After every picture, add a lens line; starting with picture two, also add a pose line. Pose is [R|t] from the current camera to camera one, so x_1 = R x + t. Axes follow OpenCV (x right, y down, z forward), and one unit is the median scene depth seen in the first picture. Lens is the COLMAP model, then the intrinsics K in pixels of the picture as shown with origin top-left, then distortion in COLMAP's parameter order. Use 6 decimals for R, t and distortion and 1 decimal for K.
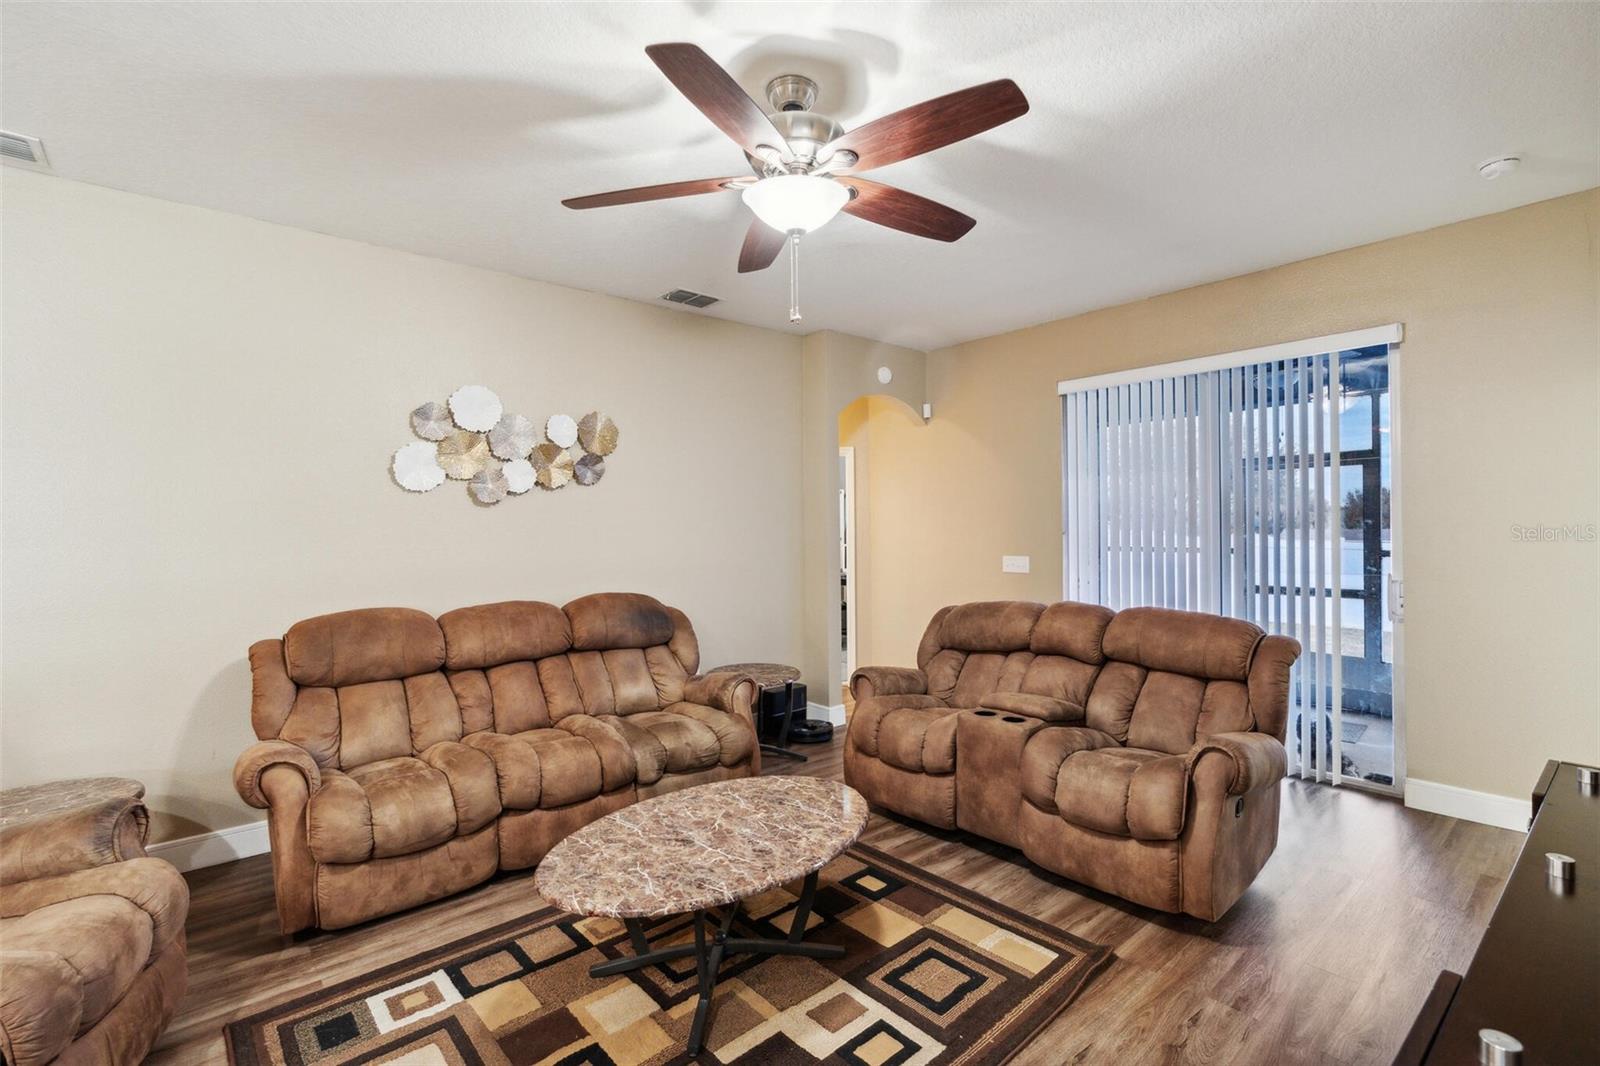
lens RADIAL K [[716.0, 0, 800.0], [0, 716.0, 533.0], [0, 0, 1]] dist [0.002266, 0.000993]
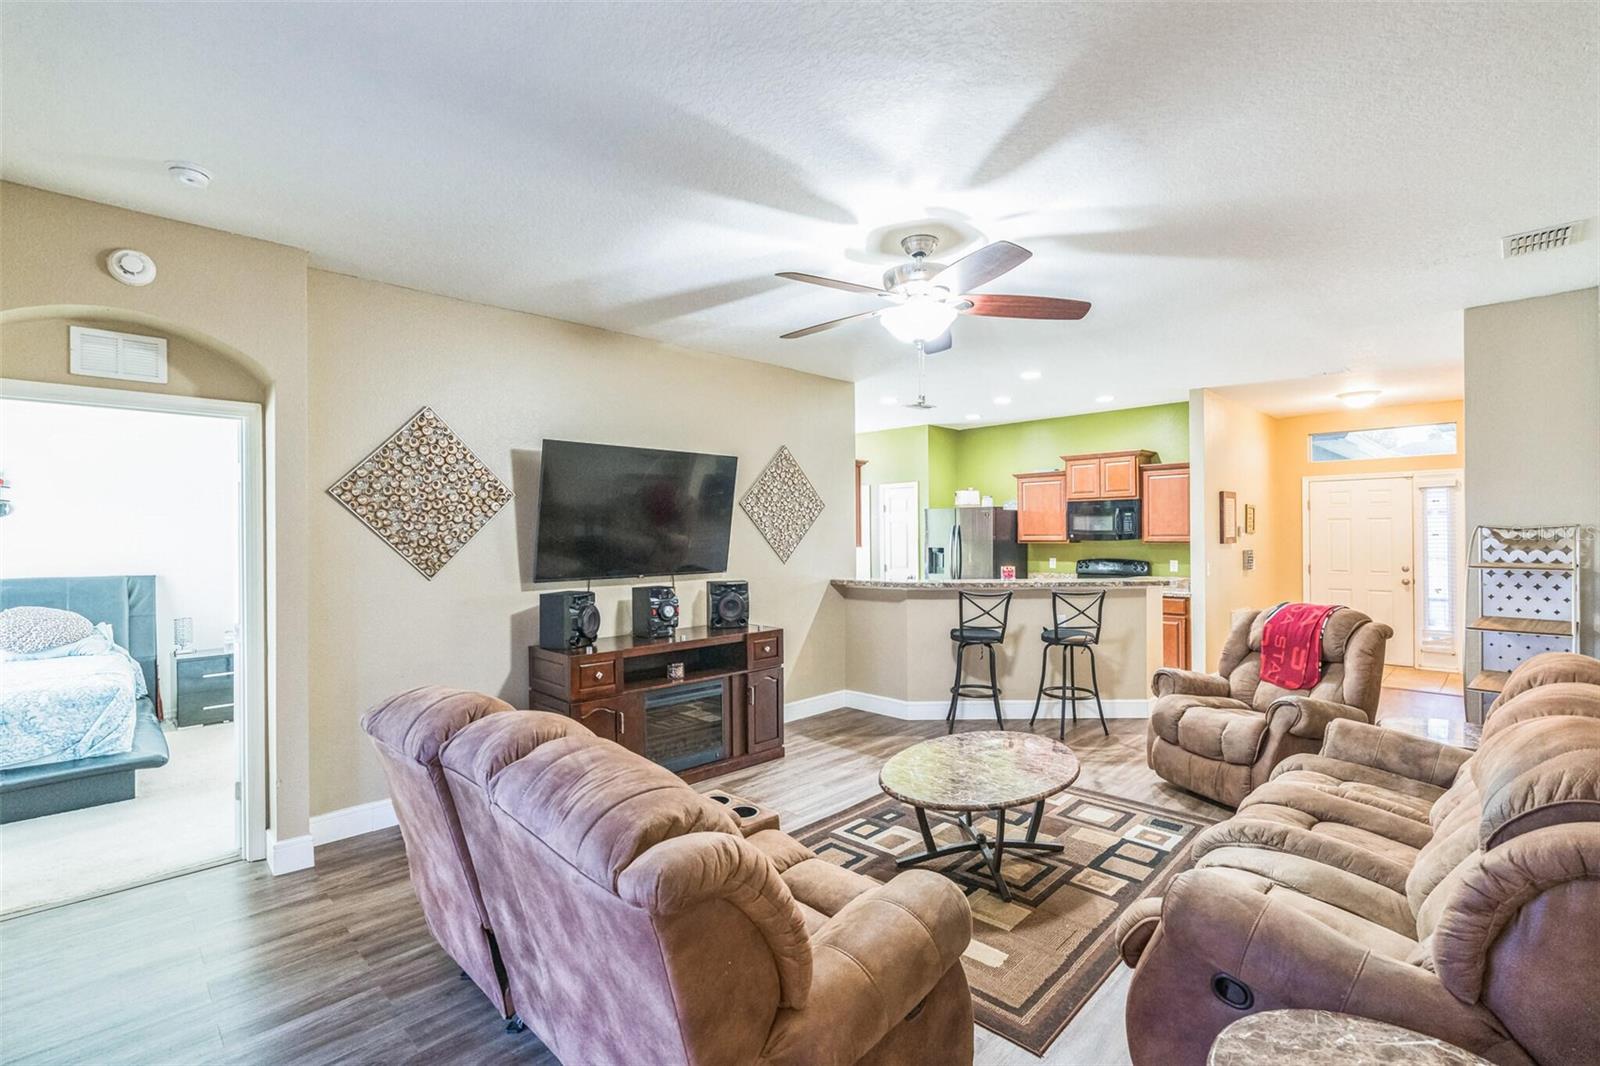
lens RADIAL K [[716.0, 0, 800.0], [0, 716.0, 533.0], [0, 0, 1]] dist [0.002266, 0.000993]
pose [[-0.997783, 0.016572, -0.064461, 0.340723], [0.016761, 0.999857, -0.002399, -0.044441], [0.064412, -0.003474, -0.997917, 2.491638]]
